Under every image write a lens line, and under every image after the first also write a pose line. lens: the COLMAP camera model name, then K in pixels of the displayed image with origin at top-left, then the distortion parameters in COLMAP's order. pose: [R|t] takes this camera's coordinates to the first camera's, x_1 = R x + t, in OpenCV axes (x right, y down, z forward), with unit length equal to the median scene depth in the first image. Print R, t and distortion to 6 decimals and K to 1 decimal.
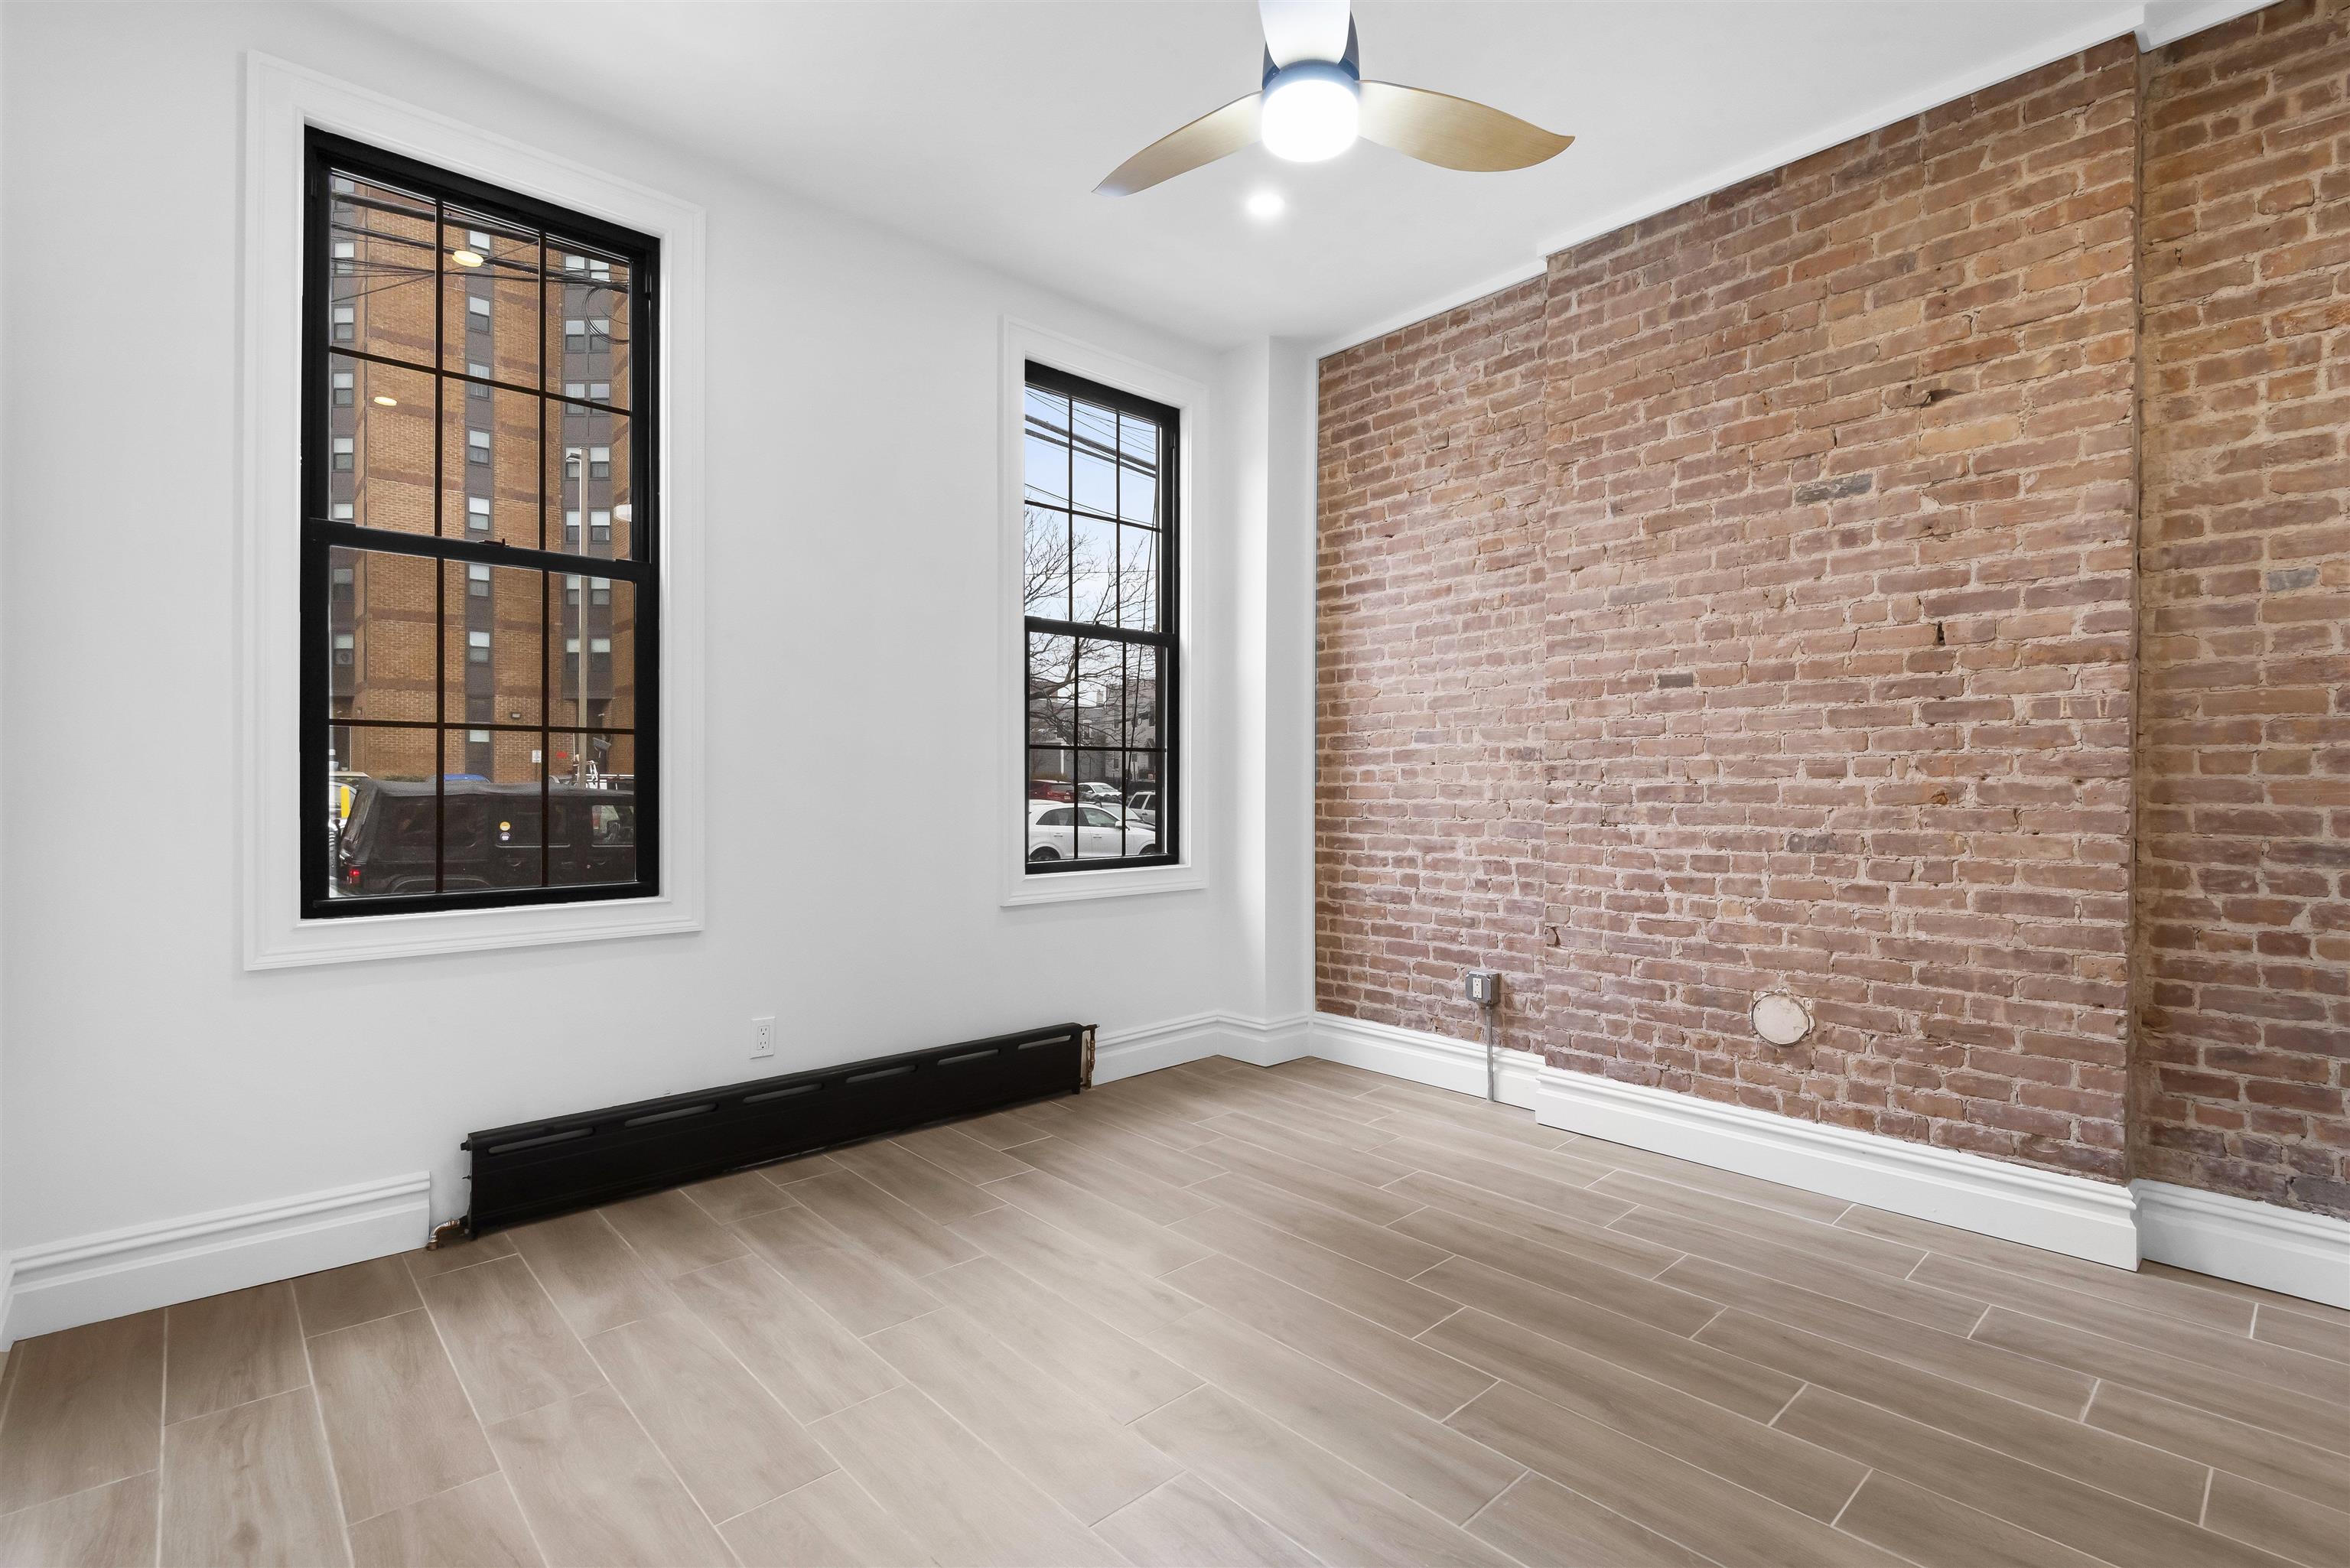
lens RADIAL K [[1068.4, 0, 1186.6], [0, 1068.4, 777.7], [0, 0, 1]] dist [0.035826, -0.020442]
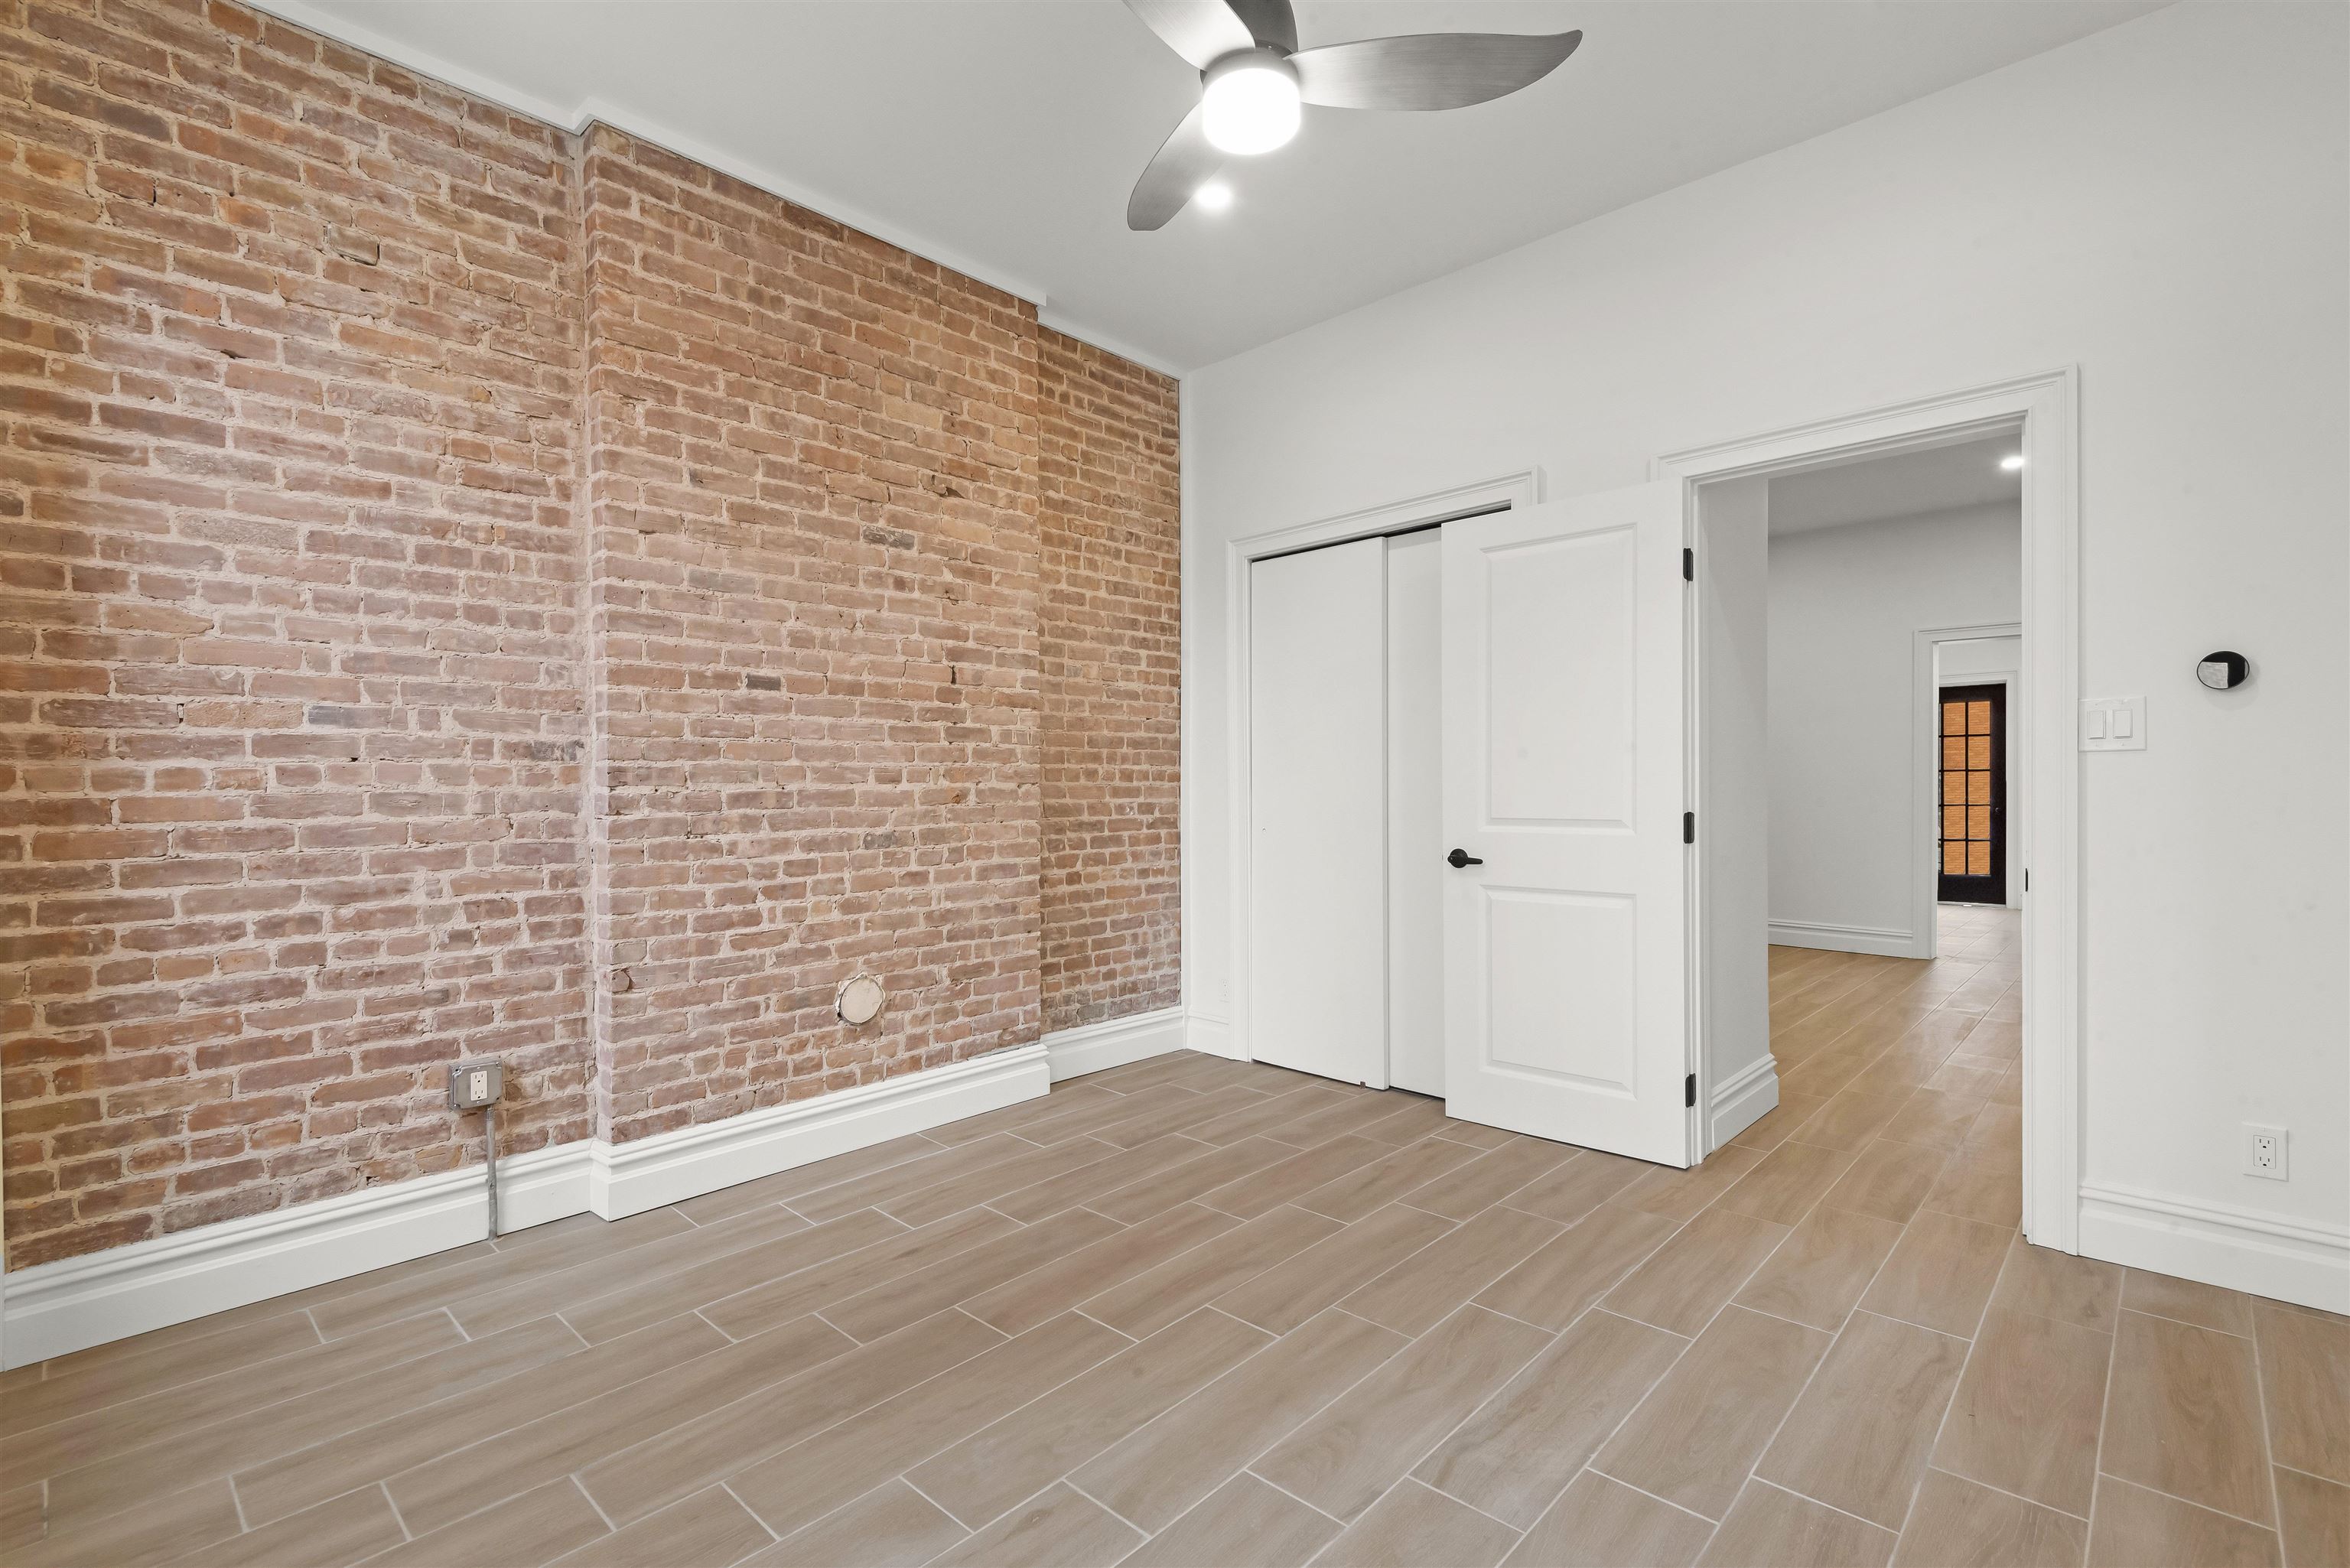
lens RADIAL K [[1068.4, 0, 1186.6], [0, 1068.4, 777.7], [0, 0, 1]] dist [0.035826, -0.020442]
pose [[-0.074367, 0.005440, 0.997216, -0.561598], [-0.002573, 0.999981, -0.005647, -0.000301], [-0.997228, -0.002986, -0.074352, 0.725395]]
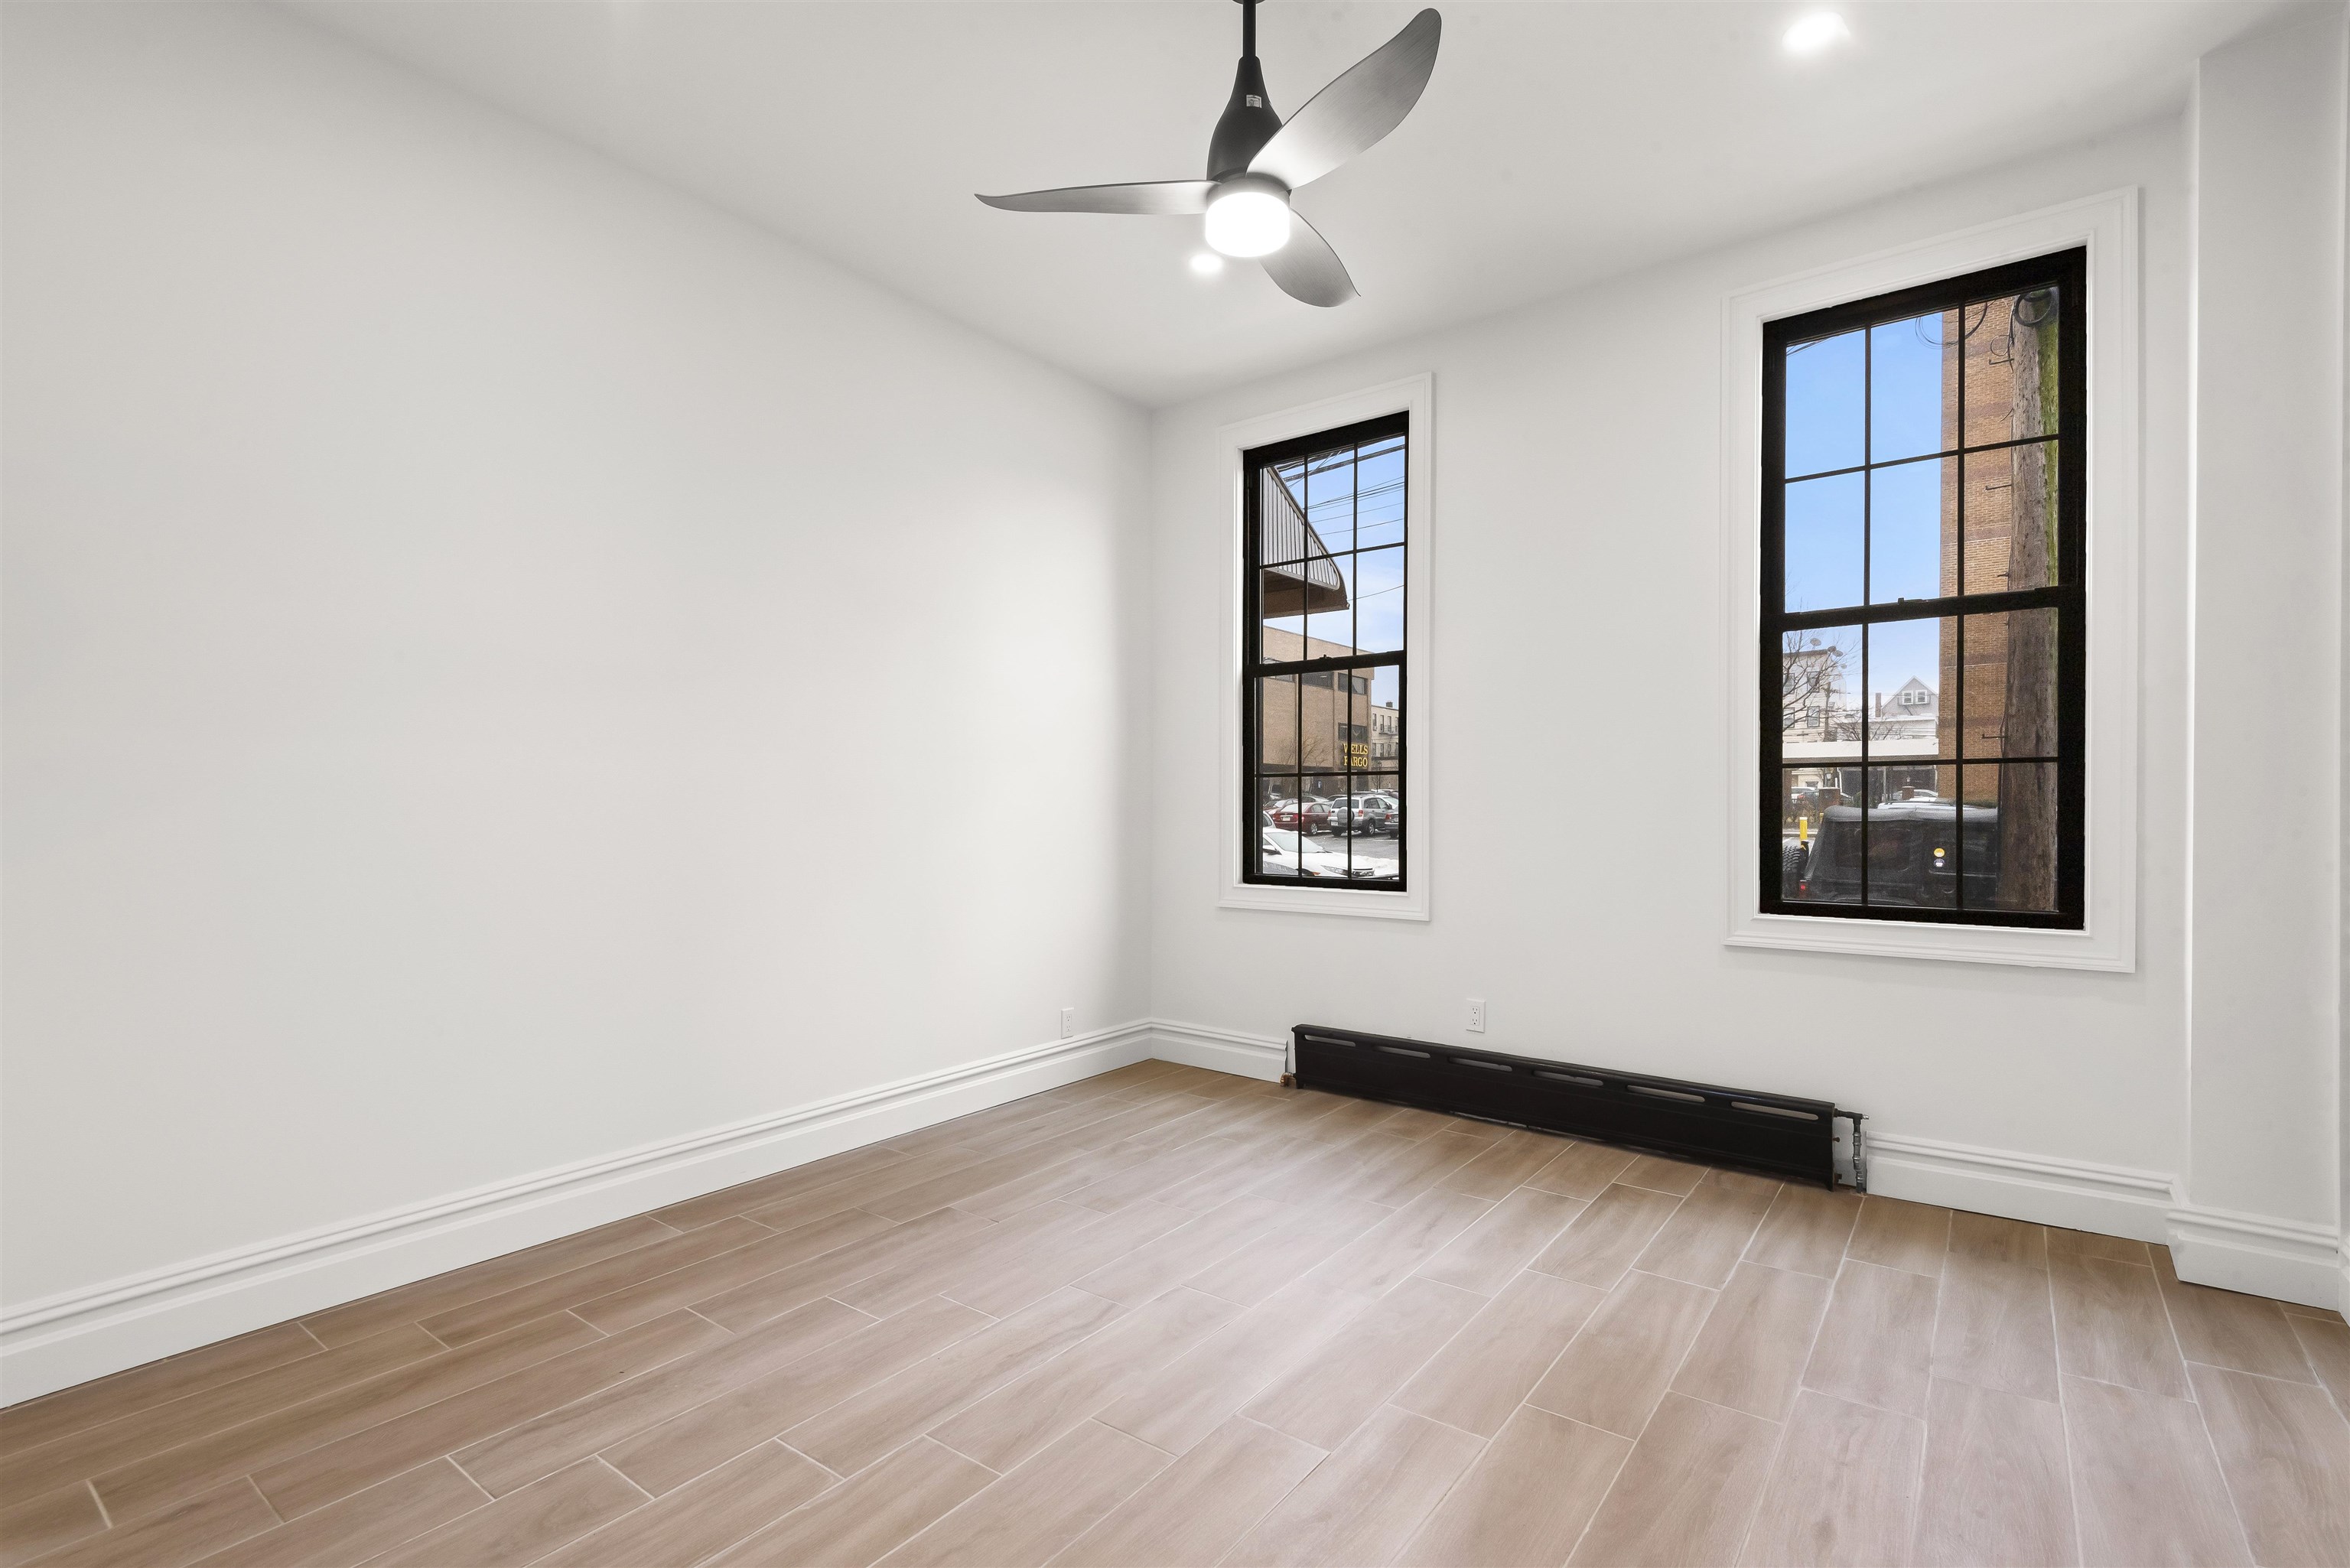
lens RADIAL K [[1068.4, 0, 1186.6], [0, 1068.4, 777.7], [0, 0, 1]] dist [0.035826, -0.020442]
pose [[0.179095, -0.030389, -0.983362, 0.787951], [0.008748, 0.999533, -0.029295, 0.000879], [0.983793, -0.003356, 0.179277, 0.464783]]
